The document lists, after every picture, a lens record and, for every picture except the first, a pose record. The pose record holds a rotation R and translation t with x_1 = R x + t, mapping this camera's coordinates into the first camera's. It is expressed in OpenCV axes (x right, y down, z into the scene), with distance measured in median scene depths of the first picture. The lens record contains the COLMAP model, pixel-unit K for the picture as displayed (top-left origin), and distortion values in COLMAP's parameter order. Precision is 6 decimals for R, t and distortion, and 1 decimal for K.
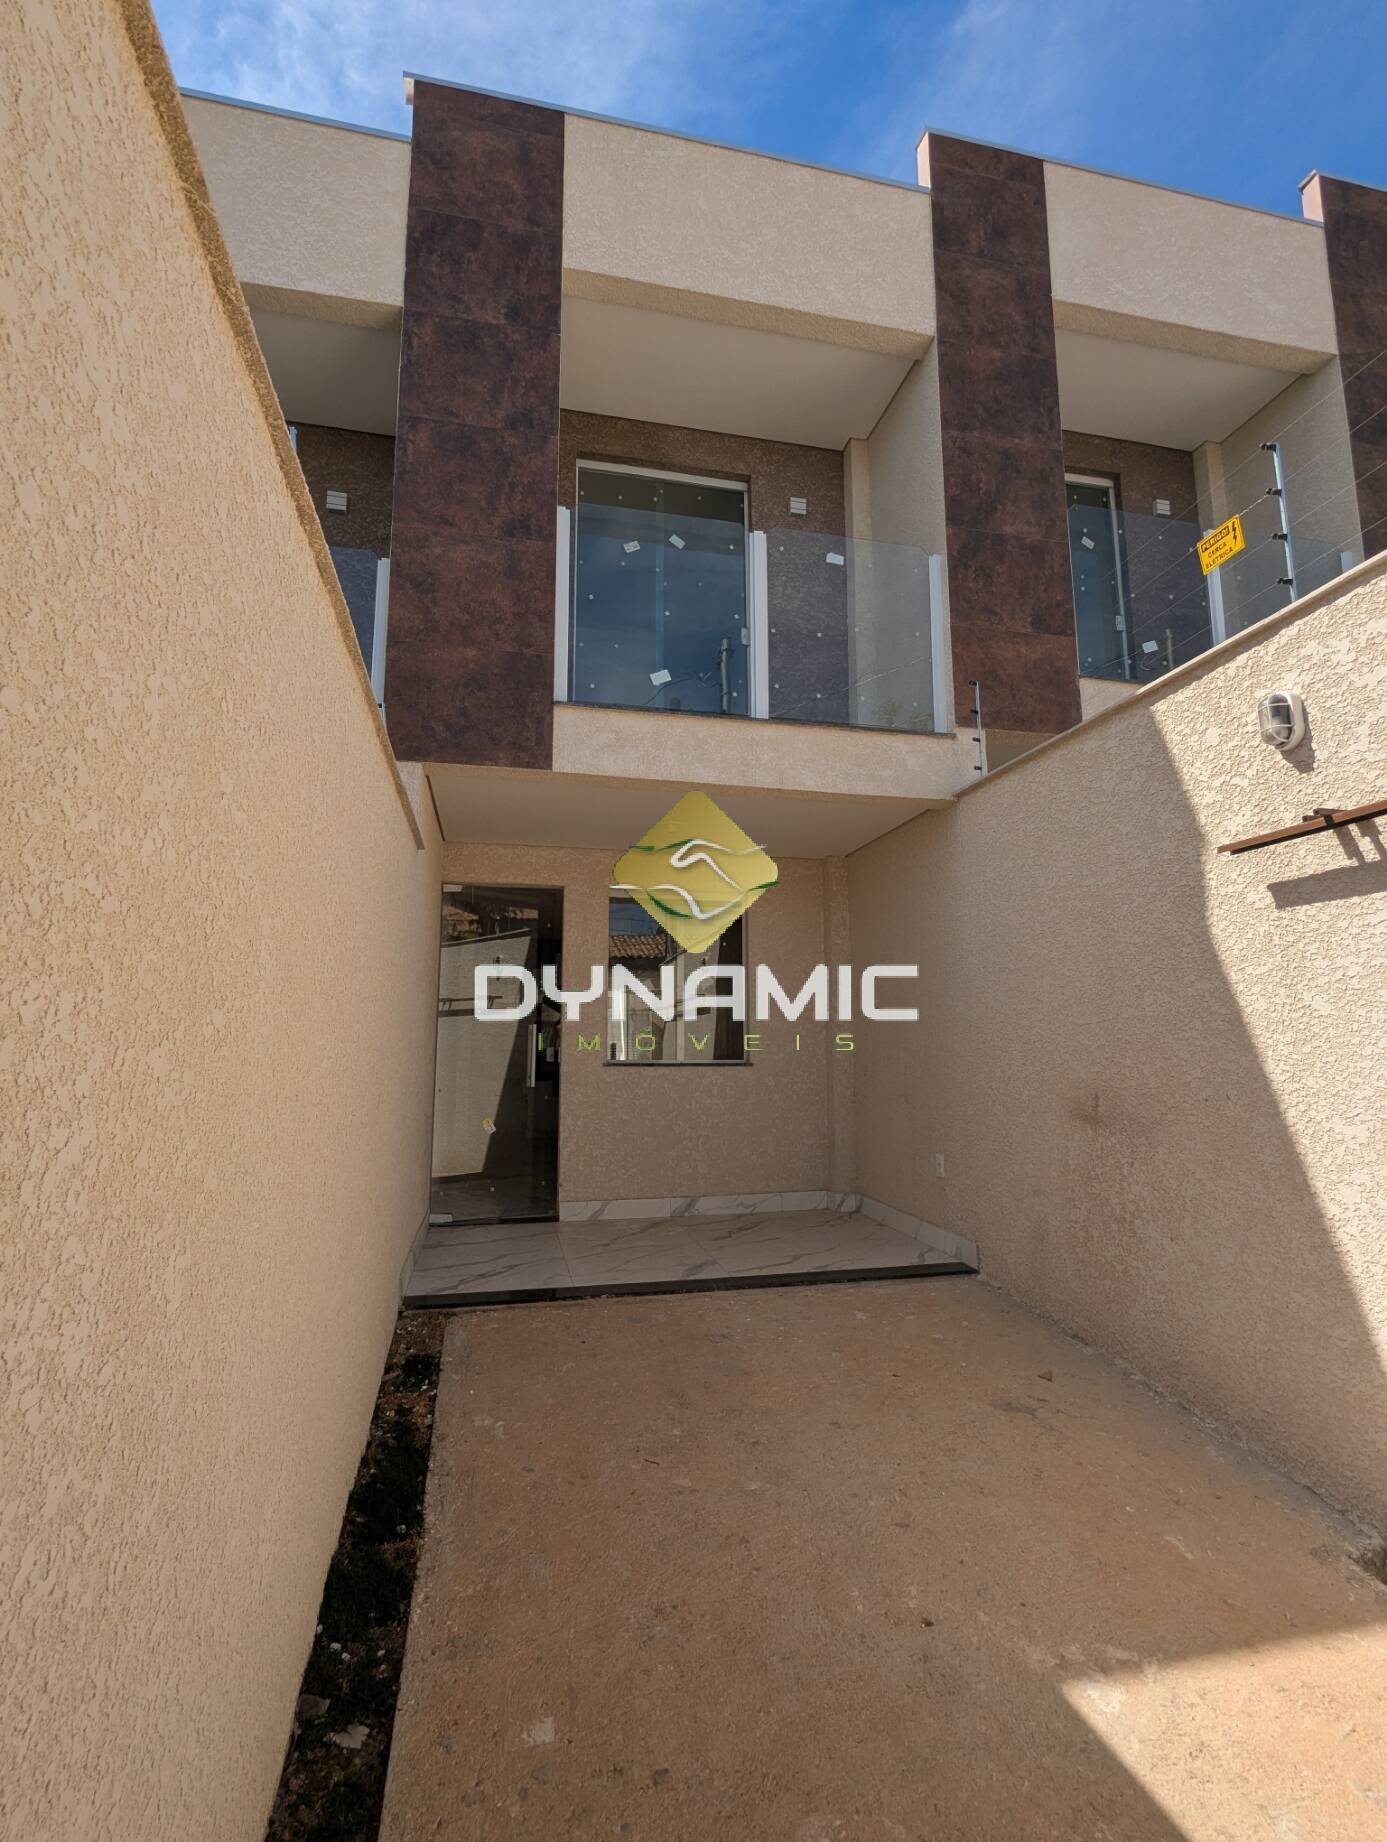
lens RADIAL K [[875.5, 0, 688.9], [0, 875.5, 922.6], [0, 0, 1]] dist [-0.005923, 0.001814]
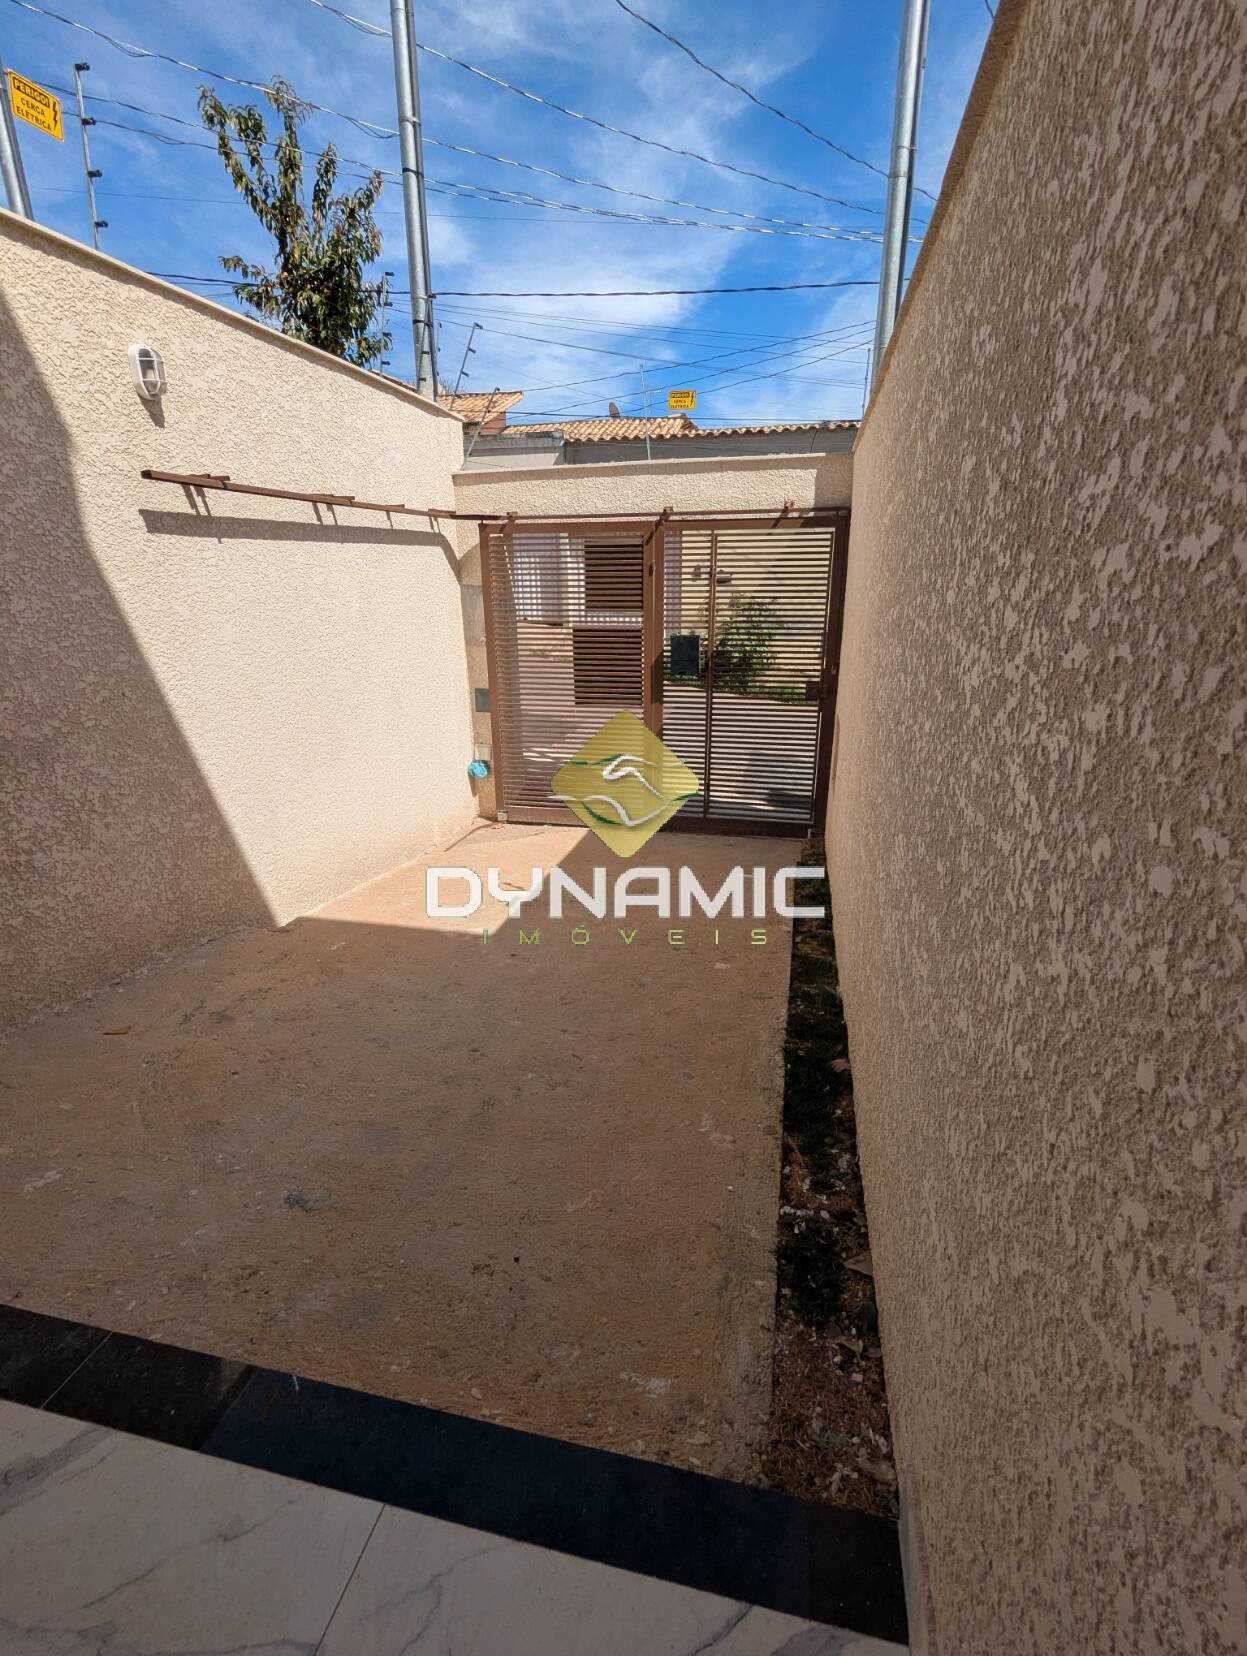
lens RADIAL K [[787.1, 0, 621.8], [0, 787.1, 827.5], [0, 0, 1]] dist [-0.005923, 0.001814]
pose [[-0.903560, -0.121610, 0.410841, -0.396473], [-0.052457, 0.983060, 0.175619, 0.147425], [-0.425238, 0.137130, -0.894633, 1.574900]]
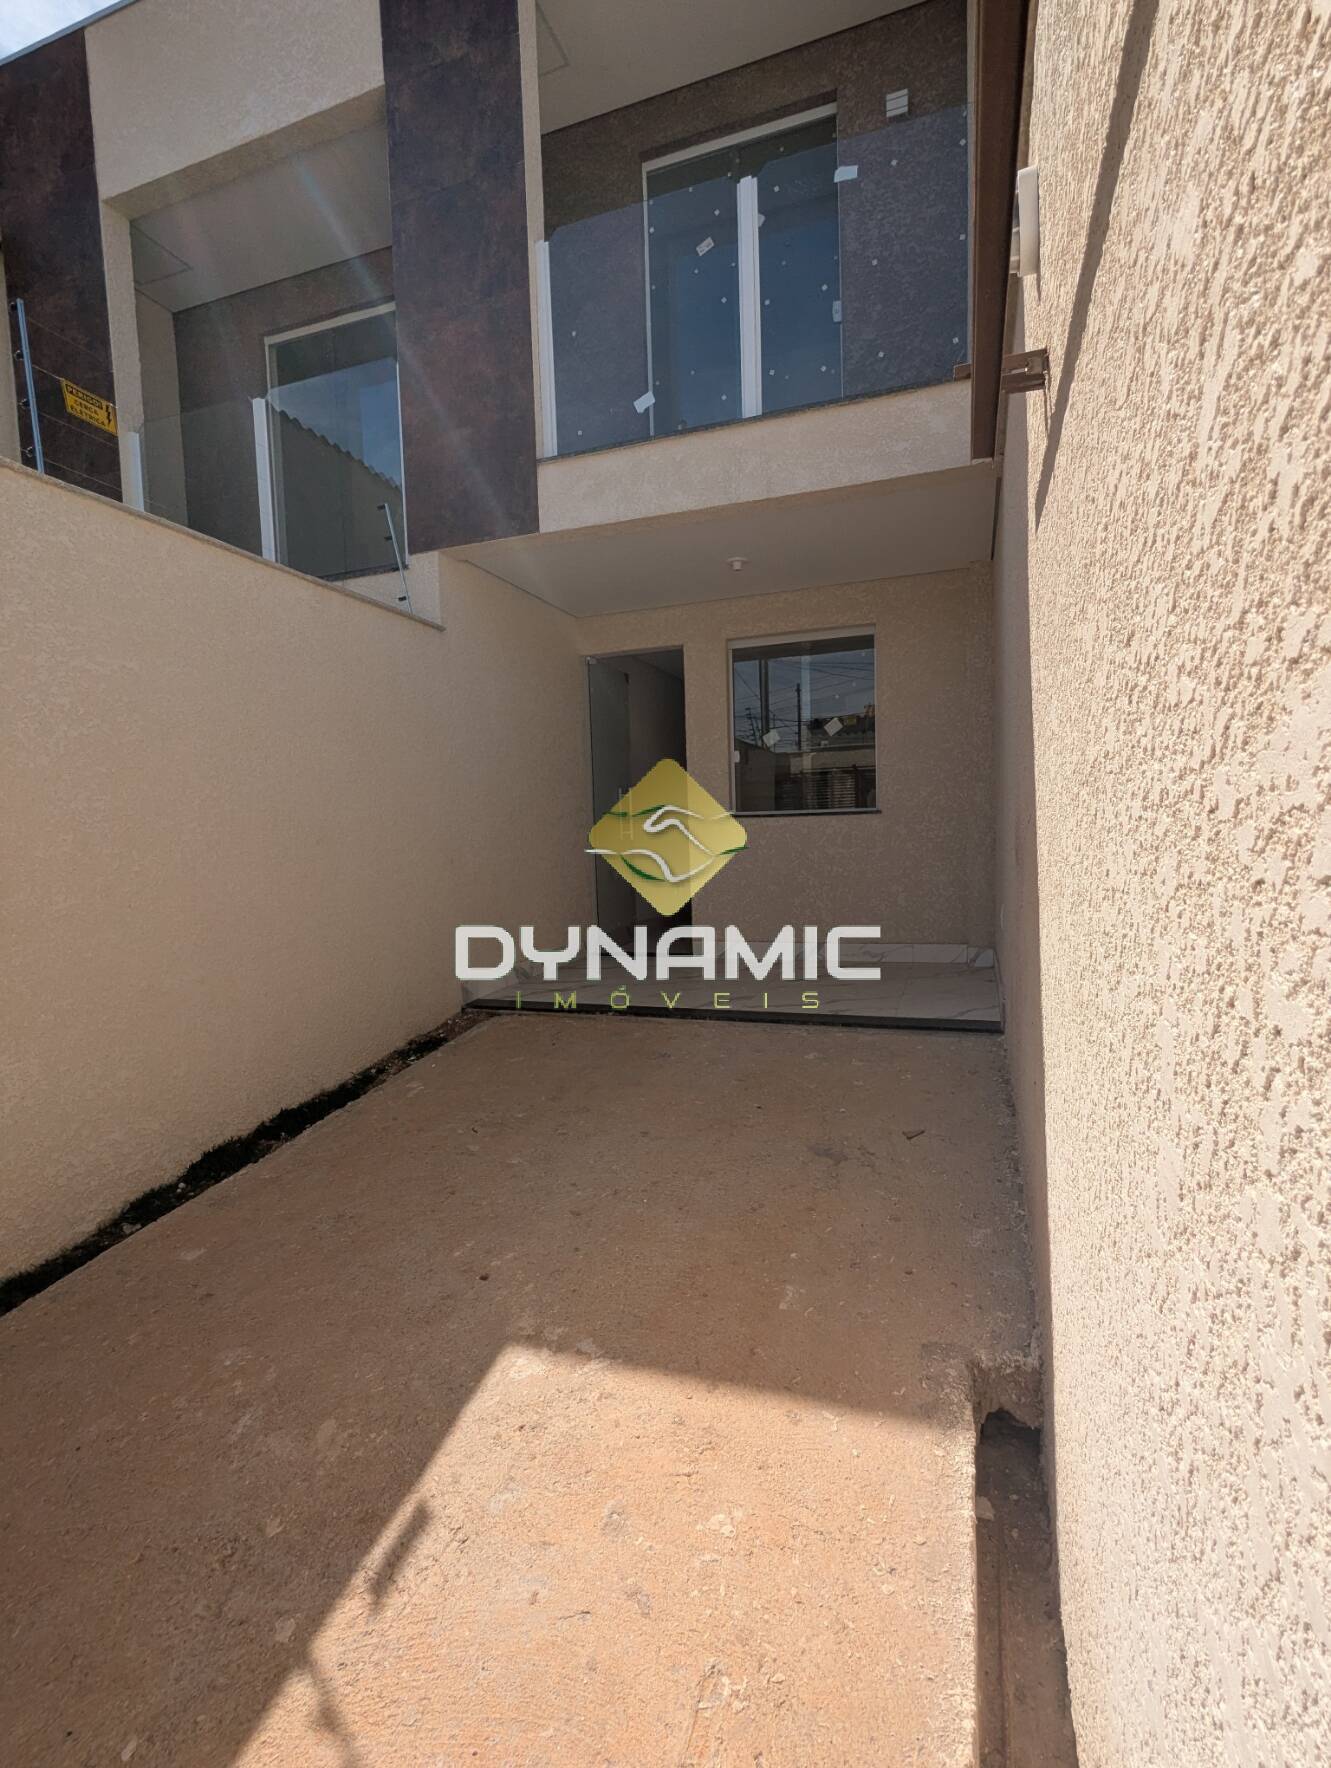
lens RADIAL K [[840.4, 0, 660.0], [0, 840.4, 887.5], [0, 0, 1]] dist [-0.005923, 0.001814]
pose [[0.844552, 0.013274, -0.535309, 0.689911], [0.106487, 0.975562, 0.192194, 0.083607], [0.524778, -0.219321, 0.822500, 0.223496]]
